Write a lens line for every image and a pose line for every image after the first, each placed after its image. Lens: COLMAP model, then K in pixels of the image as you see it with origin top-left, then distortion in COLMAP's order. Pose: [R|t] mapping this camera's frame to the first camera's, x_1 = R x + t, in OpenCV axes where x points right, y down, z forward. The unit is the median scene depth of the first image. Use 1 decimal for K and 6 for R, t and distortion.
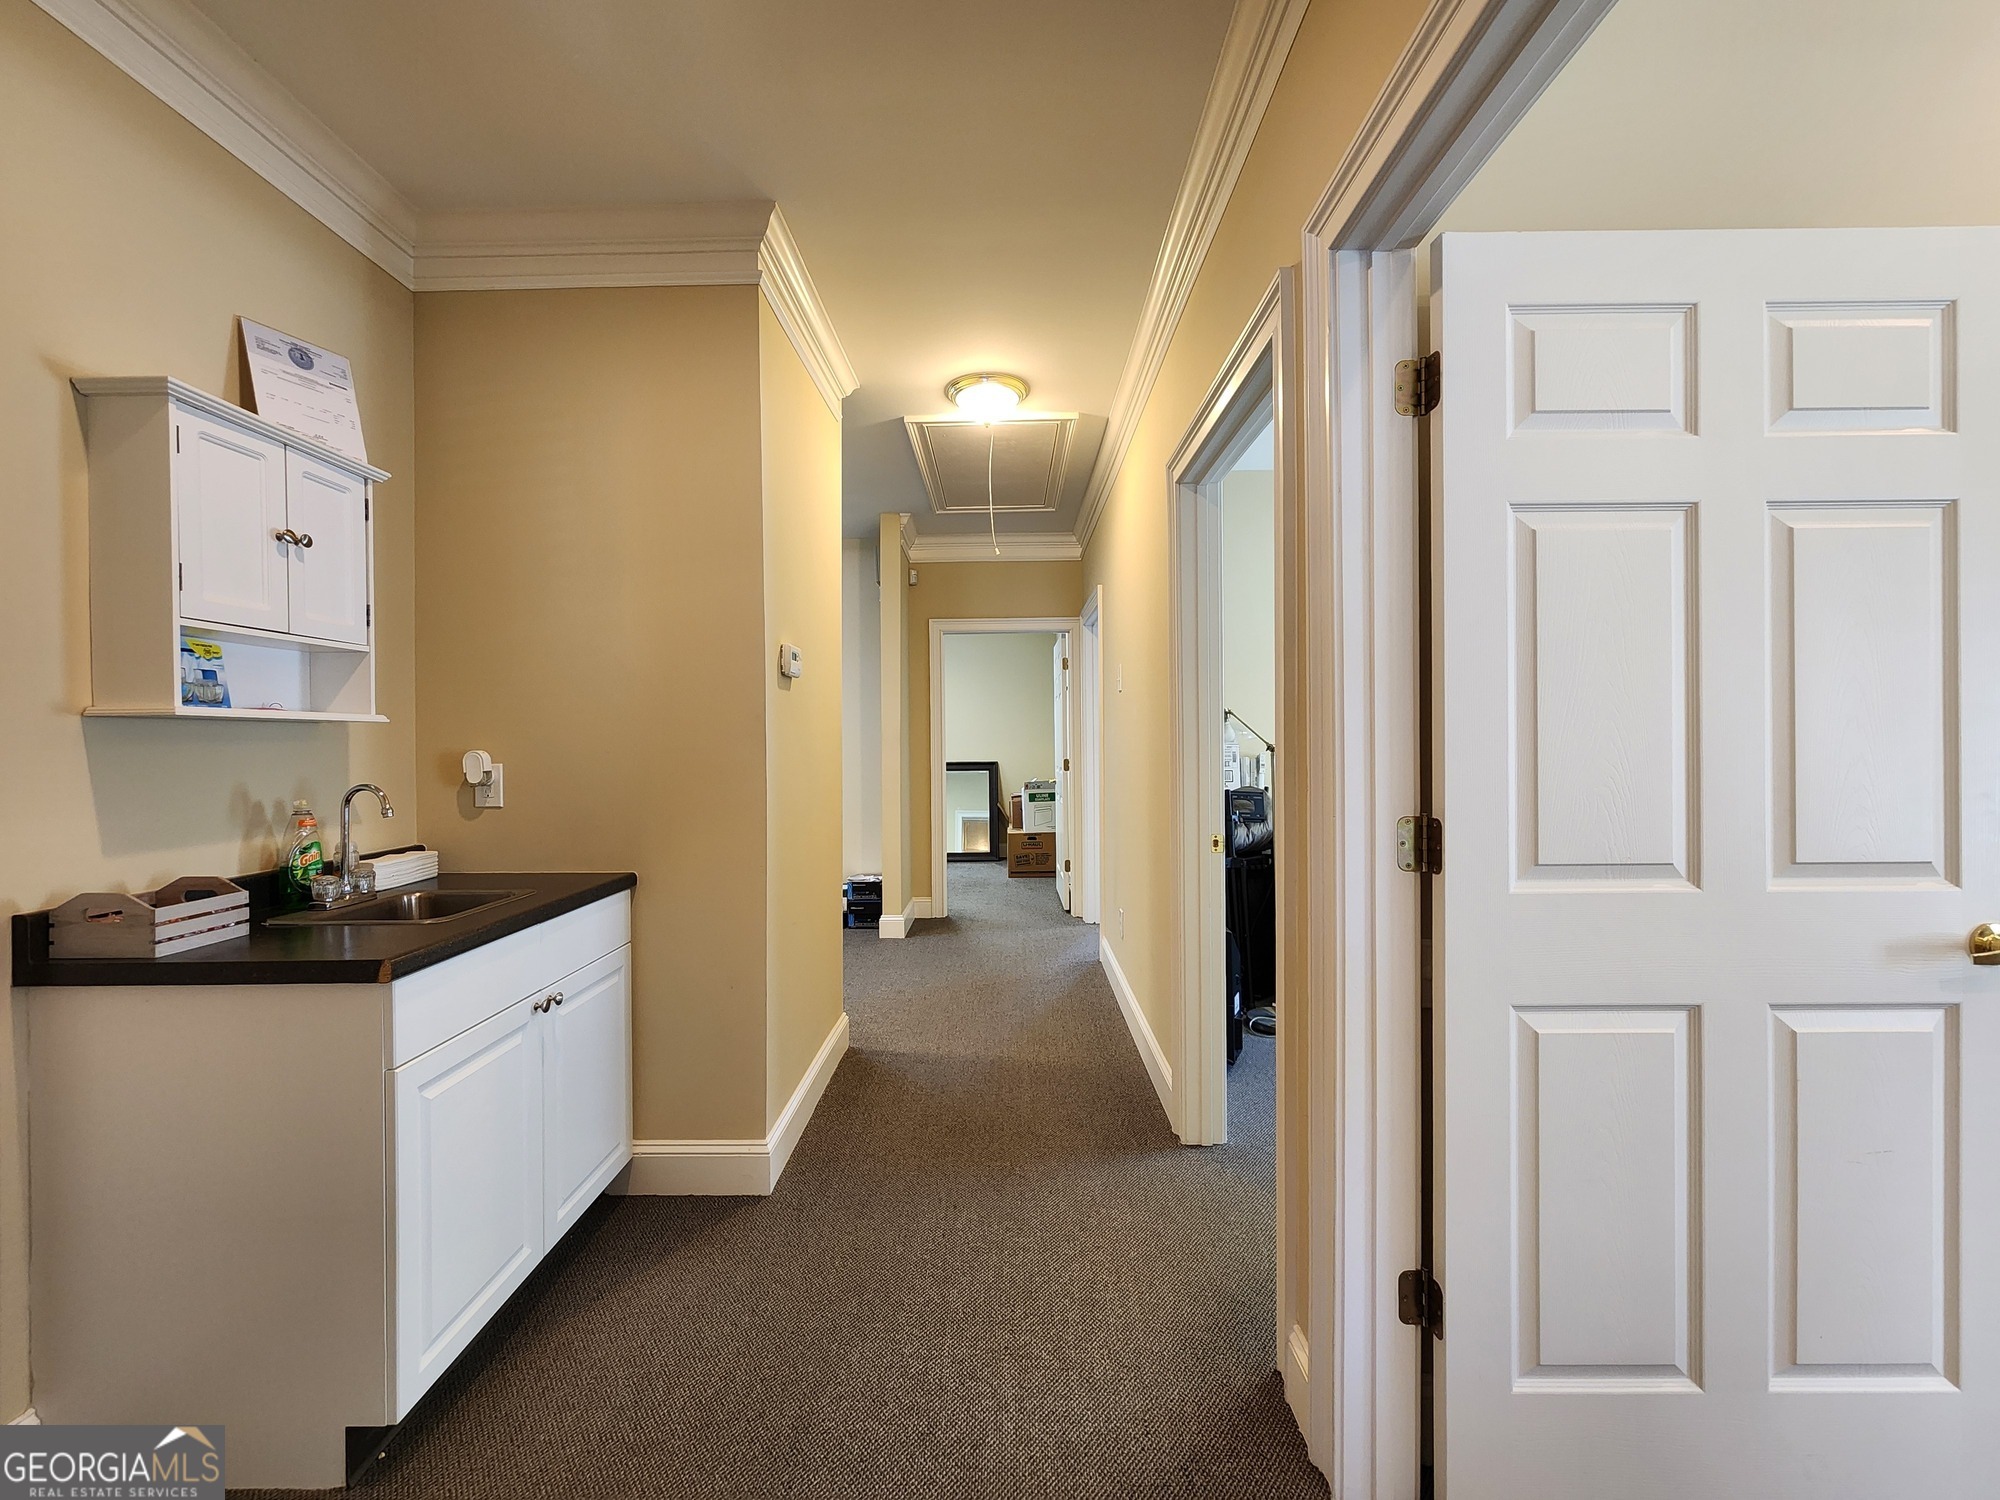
lens RADIAL K [[818.9, 0, 990.6], [0, 818.9, 746.2], [0, 0, 1]] dist [-0.000001, 0.000176]
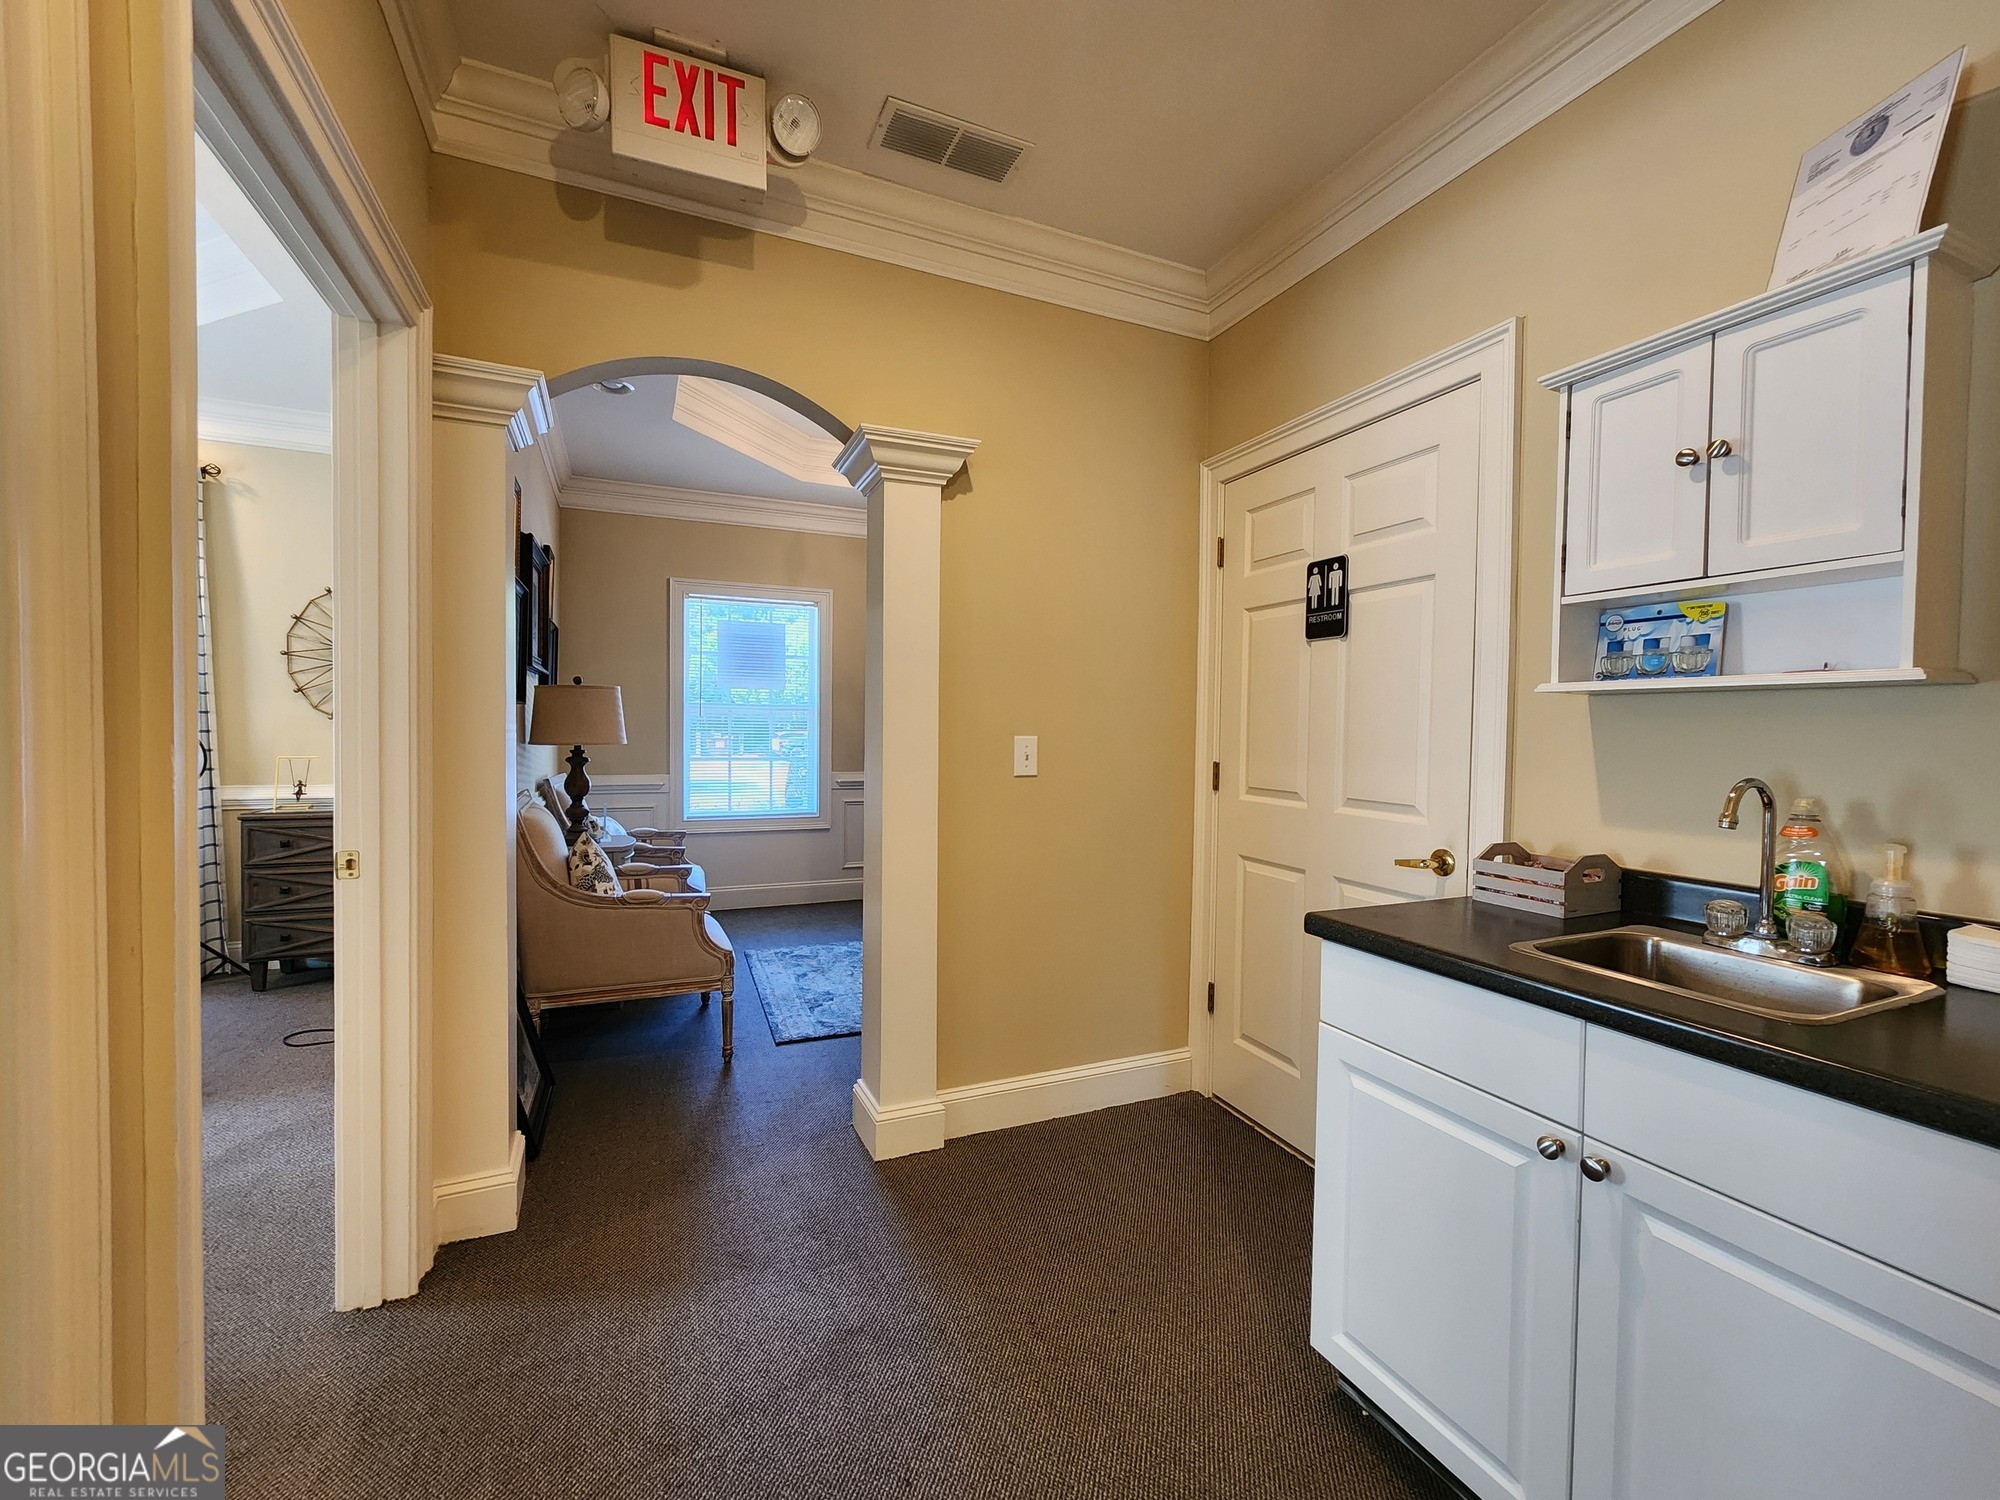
lens RADIAL K [[818.9, 0, 990.6], [0, 818.9, 746.2], [0, 0, 1]] dist [-0.000001, 0.000176]
pose [[-0.911186, 0.005952, -0.411953, 0.088481], [-0.006929, 0.999533, 0.029766, 0.004576], [0.411937, 0.029977, -0.910719, 1.485298]]
